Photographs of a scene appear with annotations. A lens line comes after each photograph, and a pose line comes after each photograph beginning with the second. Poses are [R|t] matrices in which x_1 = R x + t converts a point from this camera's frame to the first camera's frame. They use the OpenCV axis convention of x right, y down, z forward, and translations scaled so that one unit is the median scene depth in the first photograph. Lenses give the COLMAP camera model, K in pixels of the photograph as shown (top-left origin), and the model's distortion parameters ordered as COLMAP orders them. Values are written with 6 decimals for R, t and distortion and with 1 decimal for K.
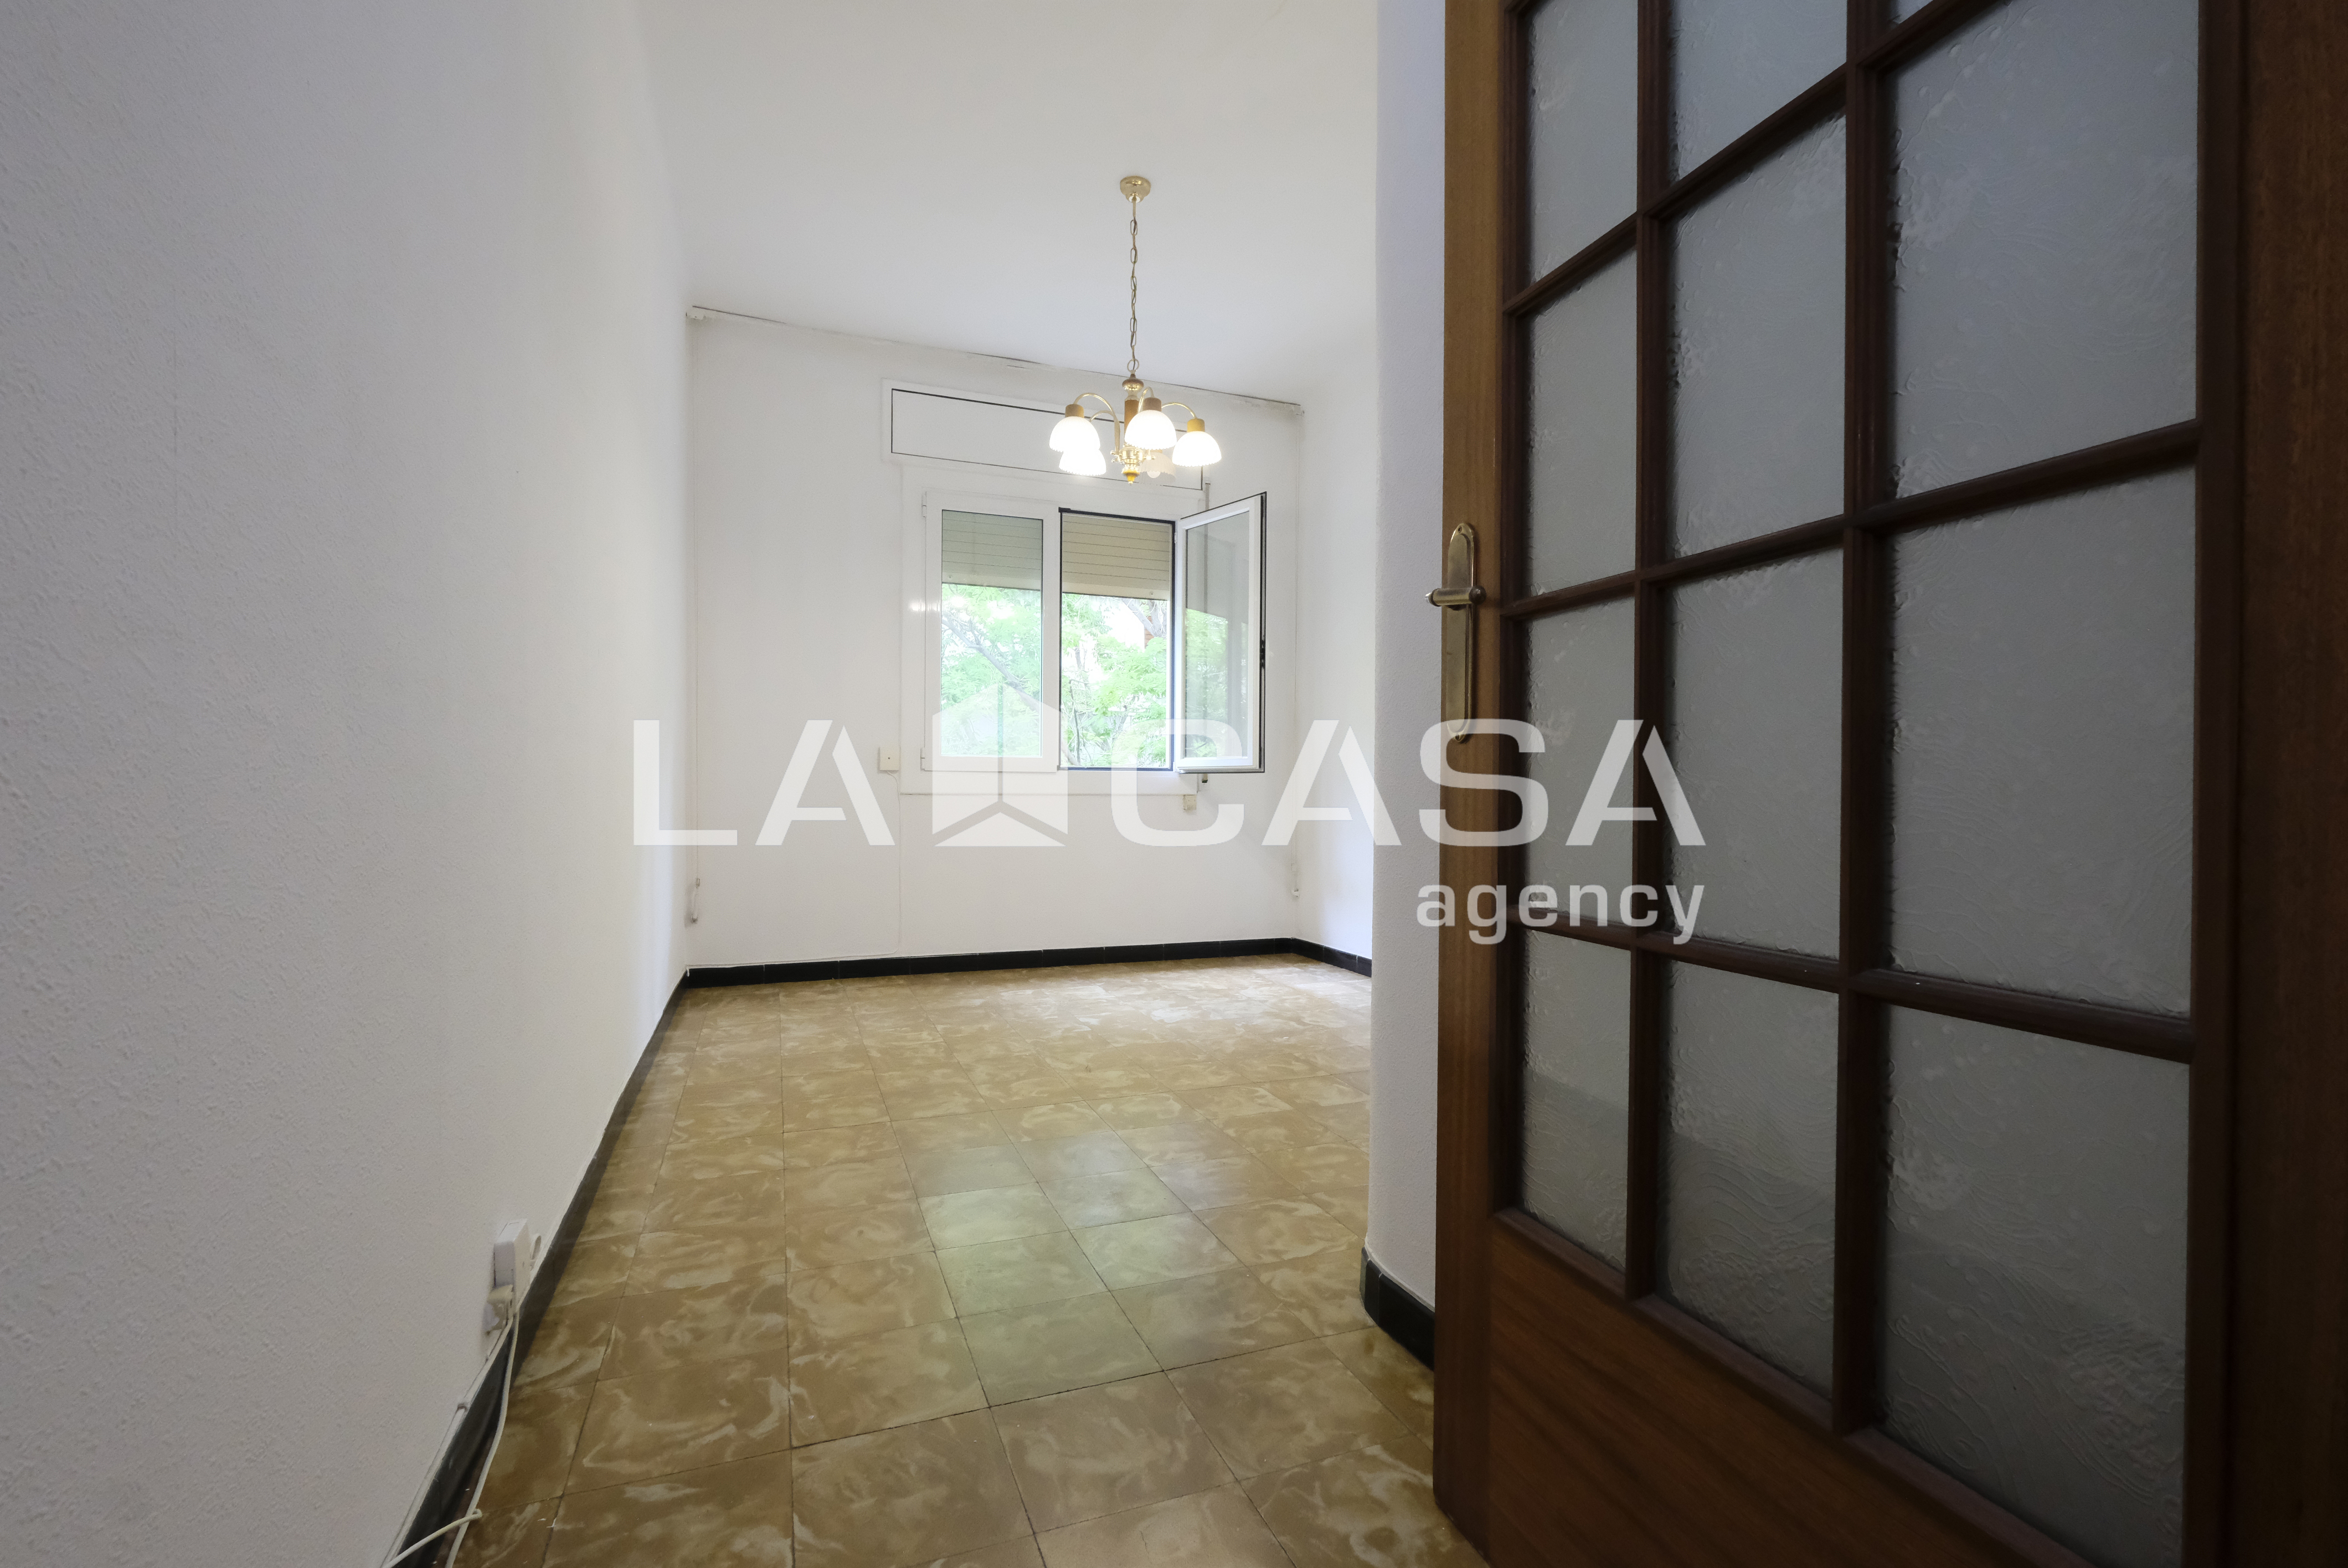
lens RADIAL K [[1019.7, 0, 1170.6], [0, 1019.7, 782.4], [0, 0, 1]] dist [-0.003223, 0.000649]
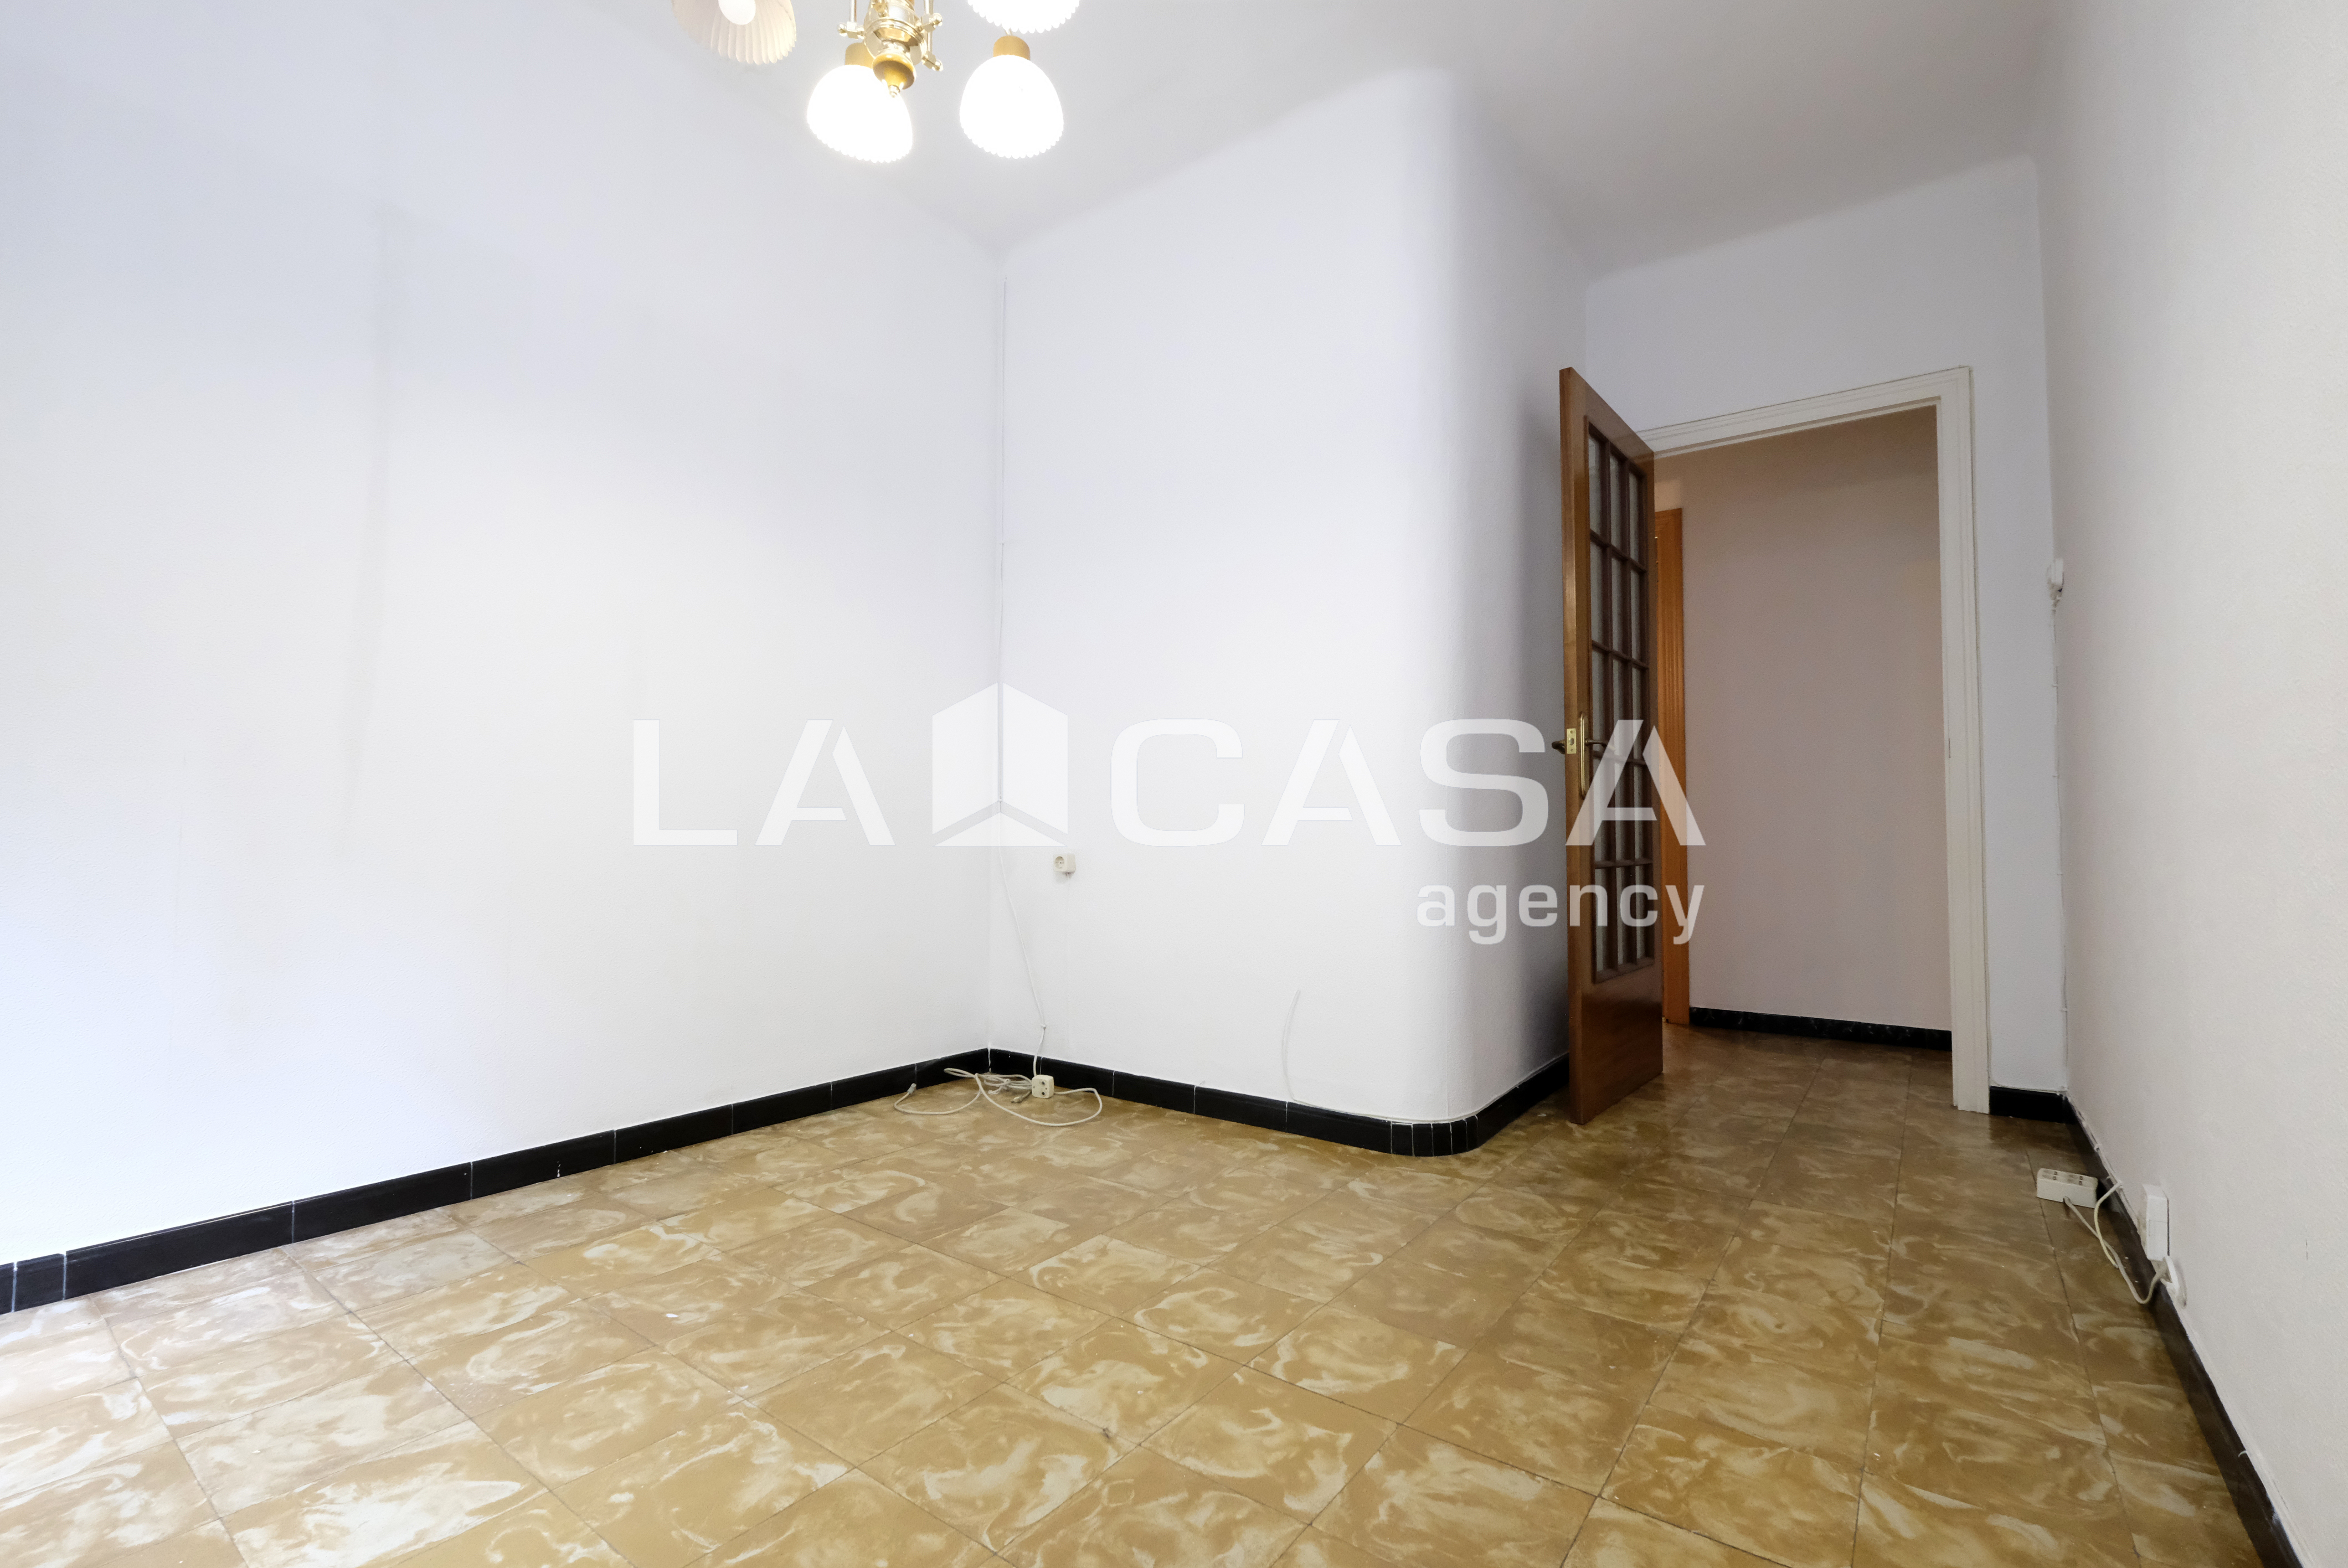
lens RADIAL K [[1019.7, 0, 1174.2], [0, 1019.7, 798.0], [0, 0, 1]] dist [-0.003223, 0.000649]
pose [[-0.527573, 0.021361, 0.849241, -0.717860], [-0.011289, 0.999419, -0.032152, 0.026847], [-0.849435, -0.026550, -0.527025, 1.760061]]
